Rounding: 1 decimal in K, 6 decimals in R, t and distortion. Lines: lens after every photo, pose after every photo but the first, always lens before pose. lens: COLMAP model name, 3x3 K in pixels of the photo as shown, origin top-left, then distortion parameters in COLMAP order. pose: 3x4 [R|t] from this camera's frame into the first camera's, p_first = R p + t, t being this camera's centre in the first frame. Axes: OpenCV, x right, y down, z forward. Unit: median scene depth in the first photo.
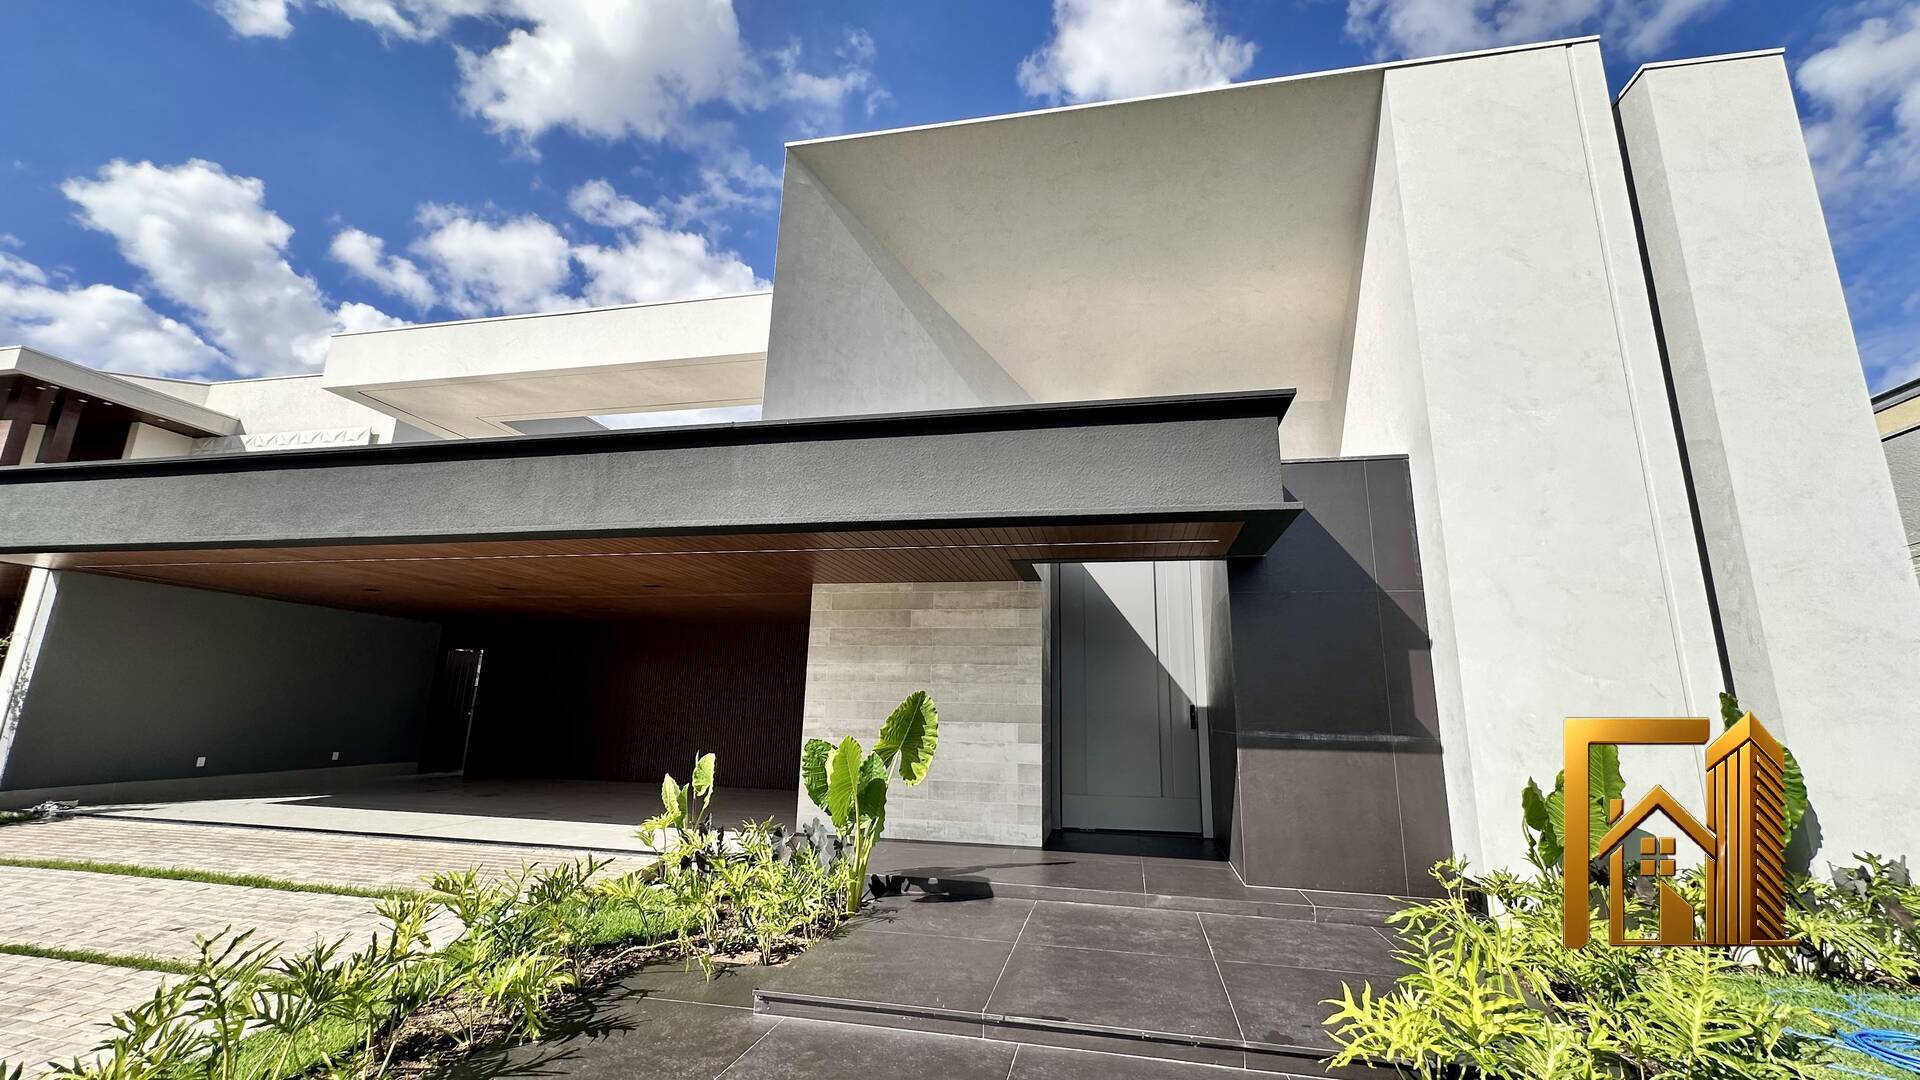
lens RADIAL K [[764.1, 0, 959.9], [0, 764.1, 536.3], [0, 0, 1]] dist [-0.002086, -0.000442]
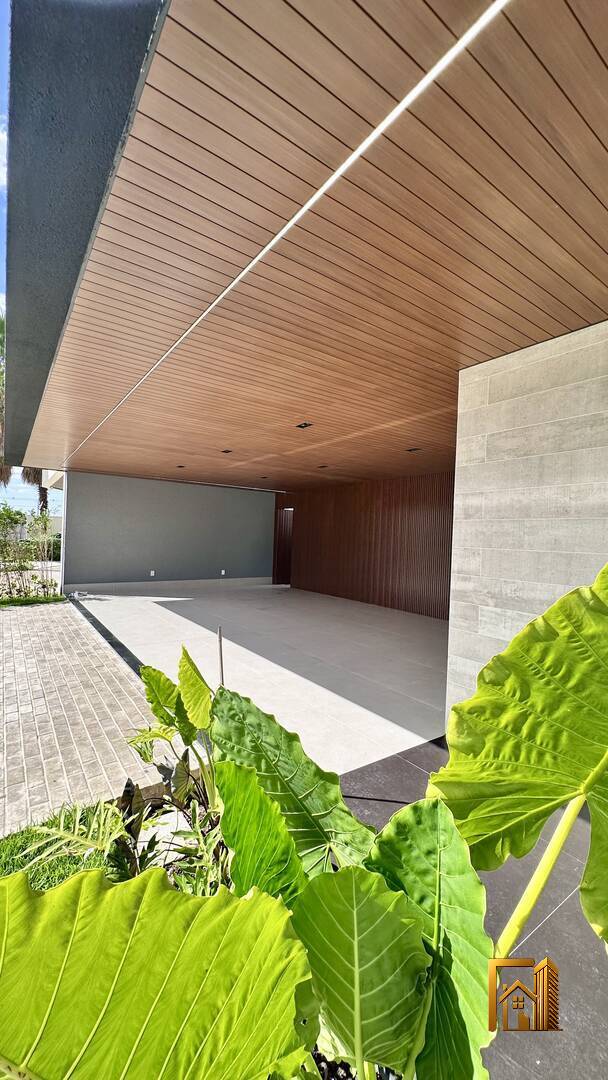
lens RADIAL K [[429.8, 0, 306.3], [0, 429.8, 539.4], [0, 0, 1]] dist [-0.002086, -0.000442]
pose [[0.726604, 0.008430, -0.687005, -0.038455], [0.132786, 0.979349, 0.152457, 0.135787], [0.674103, -0.202000, 0.710480, 0.660028]]
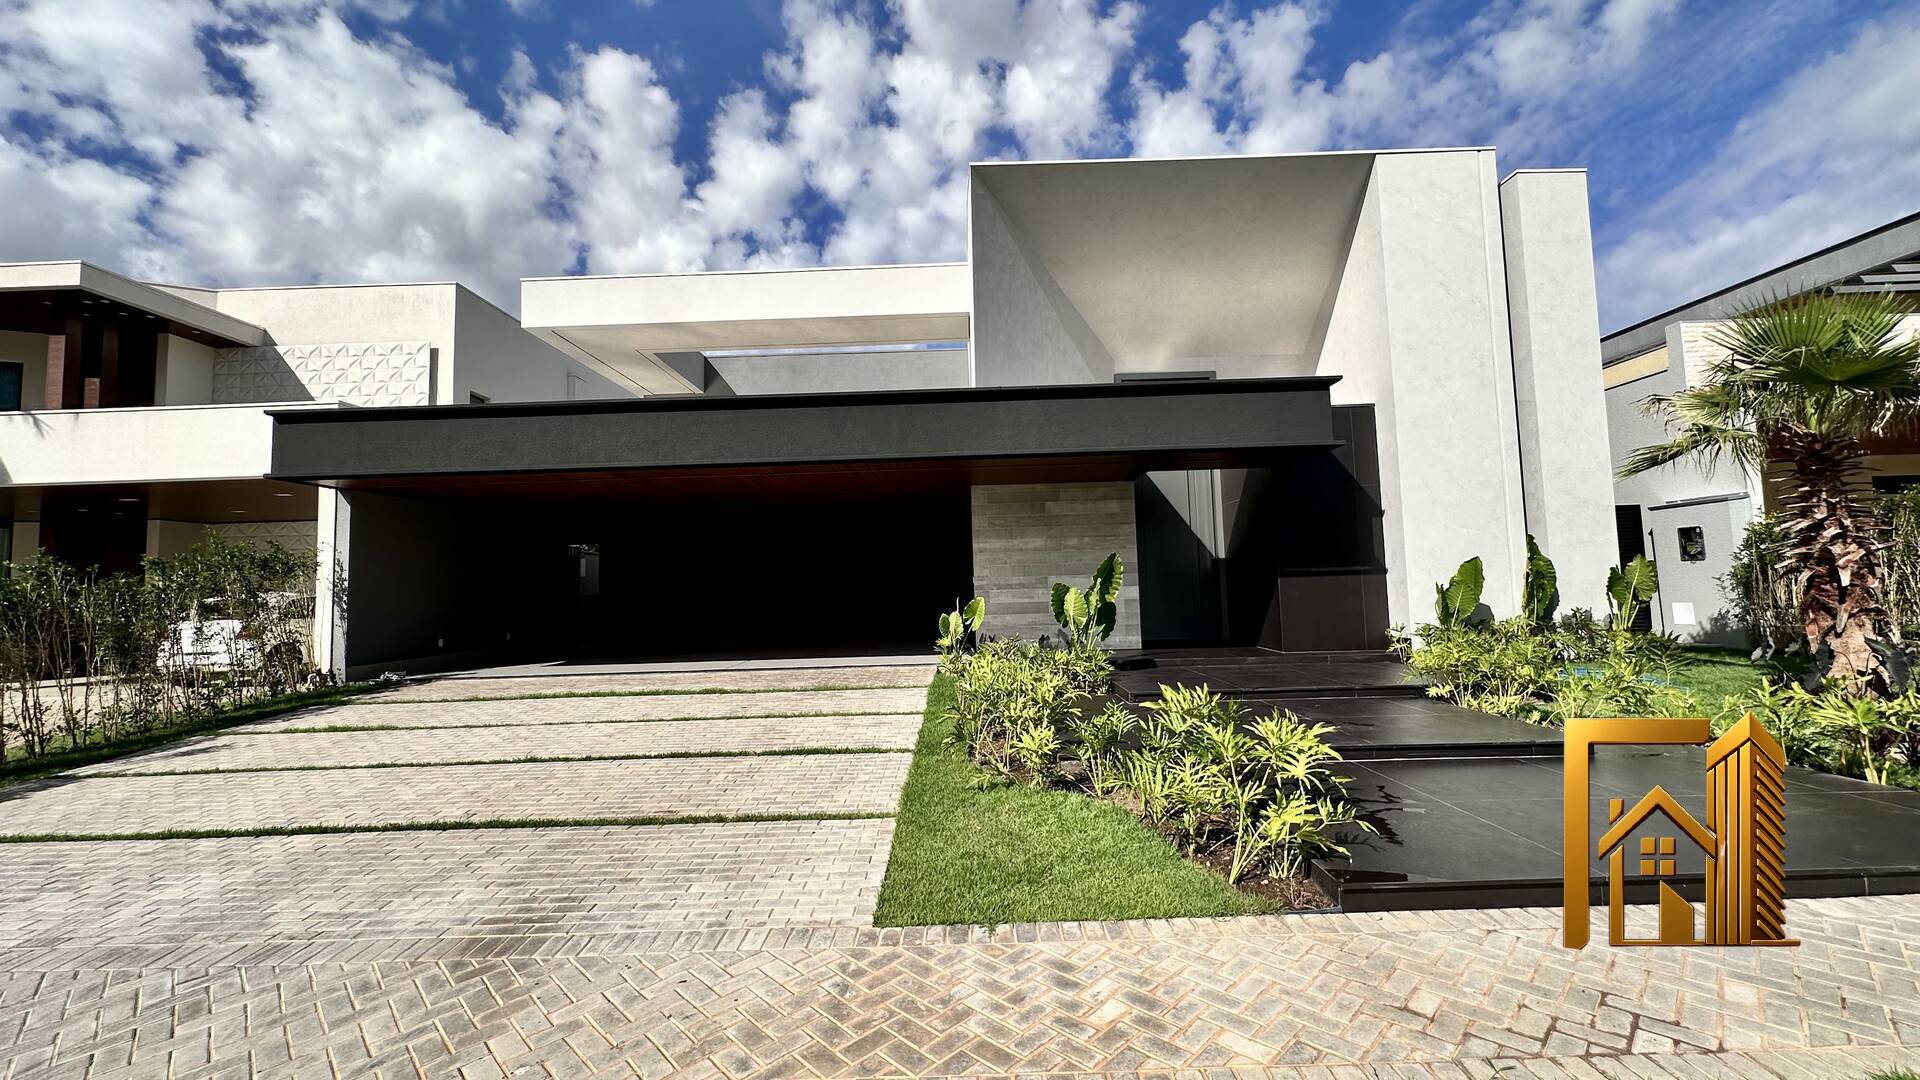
lens RADIAL K [[764.1, 0, 960.9], [0, 764.1, 537.4], [0, 0, 1]] dist [-0.002086, -0.000442]
pose [[0.980393, -0.037557, 0.193442, -0.515094], [0.007028, 0.987709, 0.156143, -0.067424], [-0.196928, -0.151722, 0.968607, -0.398304]]
